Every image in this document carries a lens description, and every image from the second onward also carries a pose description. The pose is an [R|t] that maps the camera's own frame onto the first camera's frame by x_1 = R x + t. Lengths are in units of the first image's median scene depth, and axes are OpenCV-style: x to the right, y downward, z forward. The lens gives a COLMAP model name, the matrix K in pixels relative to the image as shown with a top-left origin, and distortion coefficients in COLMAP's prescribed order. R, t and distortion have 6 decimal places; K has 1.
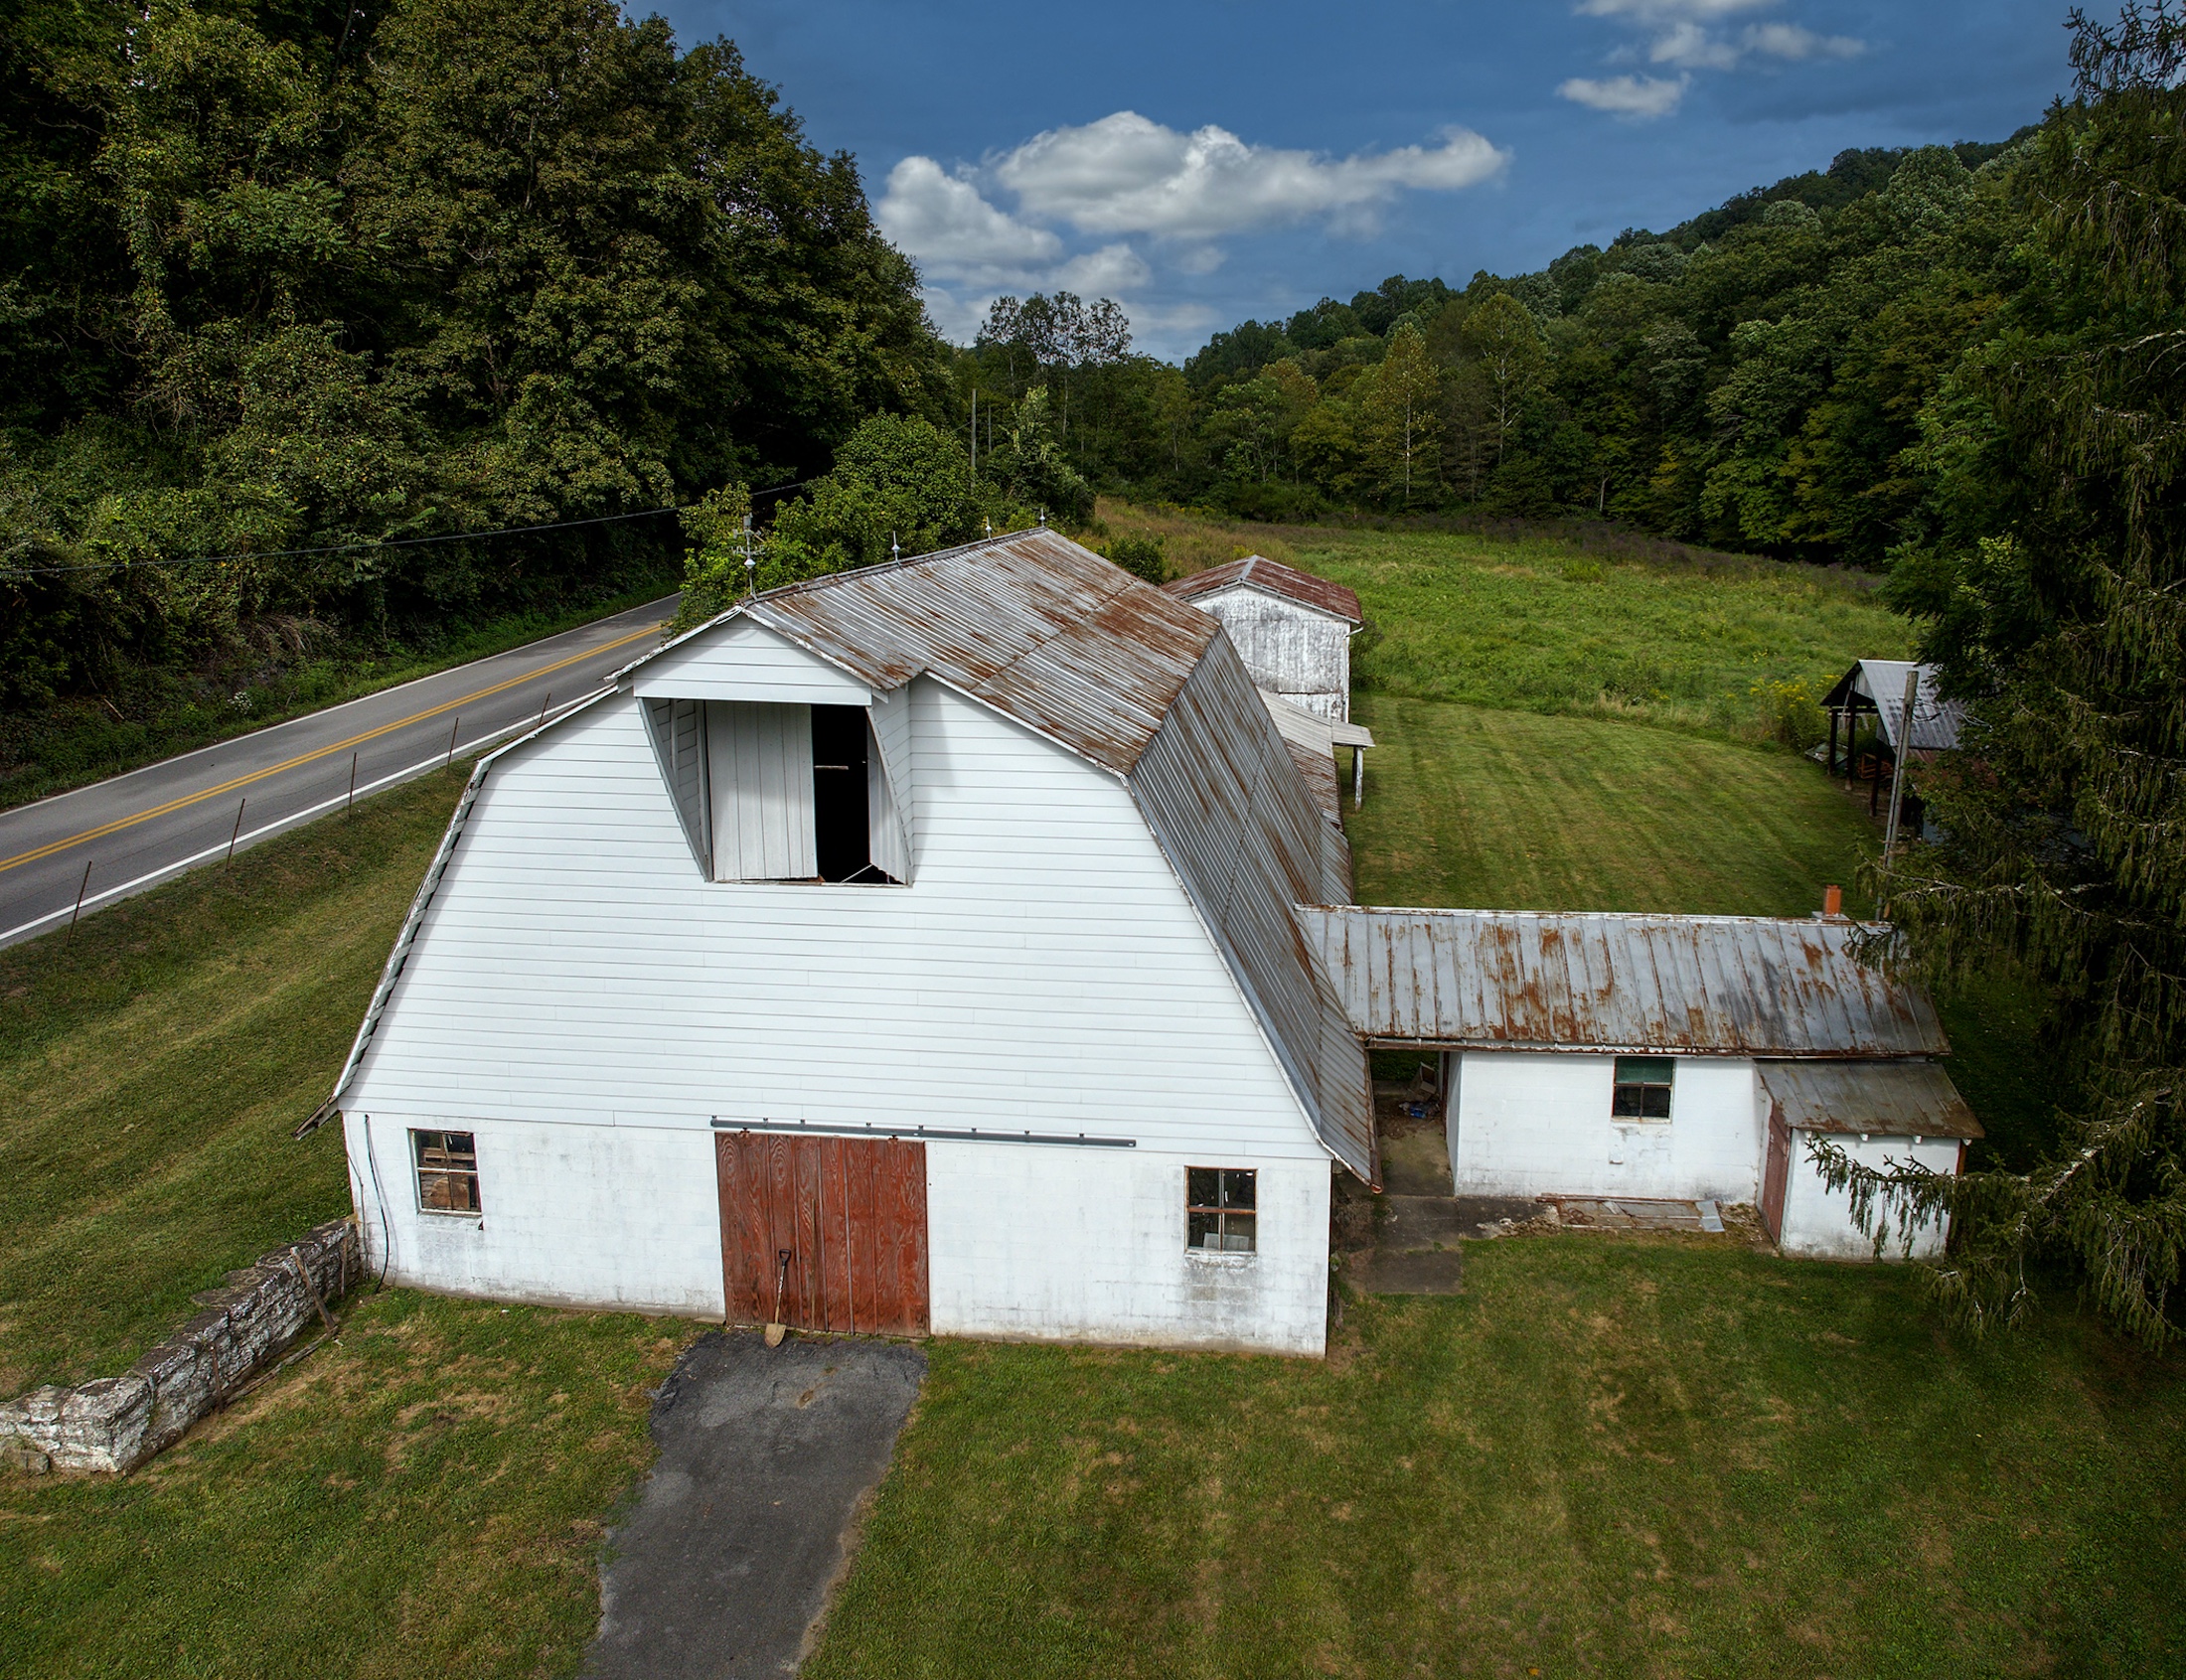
lens RADIAL K [[1621.7, 0, 1097.8], [0, 1621.7, 836.6], [0, 0, 1]] dist [-0.012380, -0.003448]
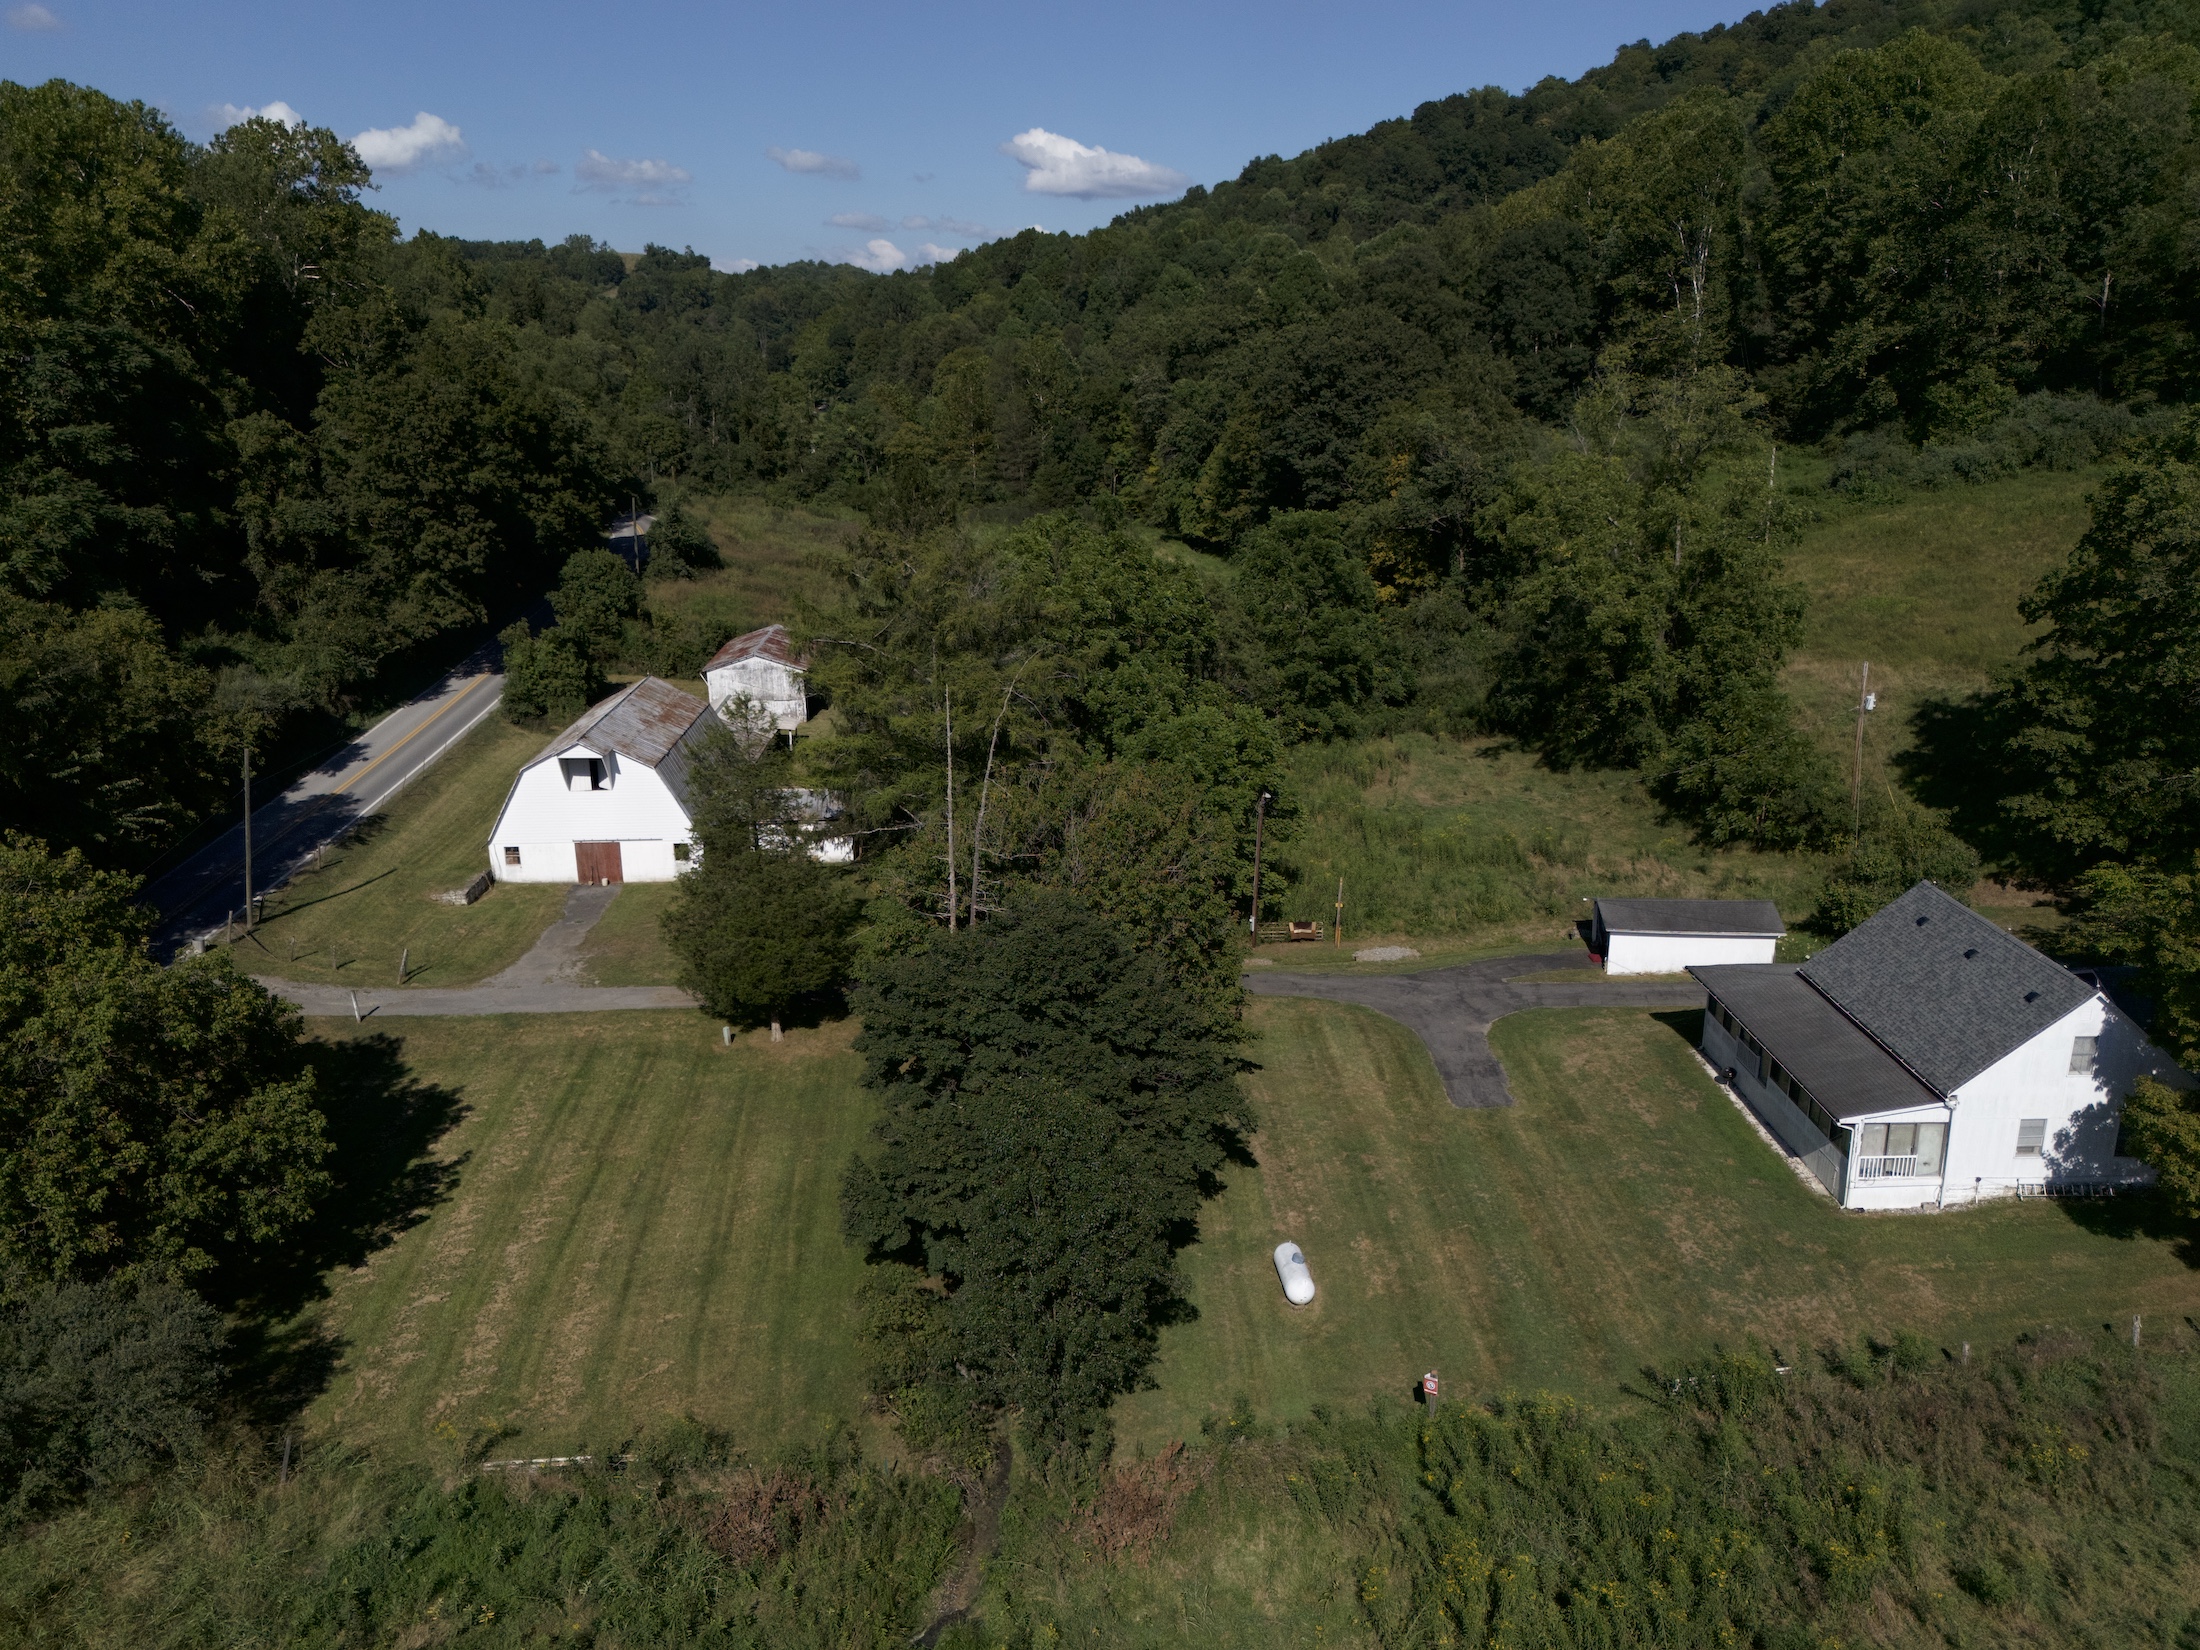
lens RADIAL K [[1545.7, 0, 1105.8], [0, 1545.7, 832.7], [0, 0, 1]] dist [0.037643, -0.001435]
pose [[0.980727, -0.056047, 0.187171, 0.162994], [0.043614, 0.996600, 0.069900, -0.036183], [-0.190453, -0.060389, 0.979837, -1.374843]]
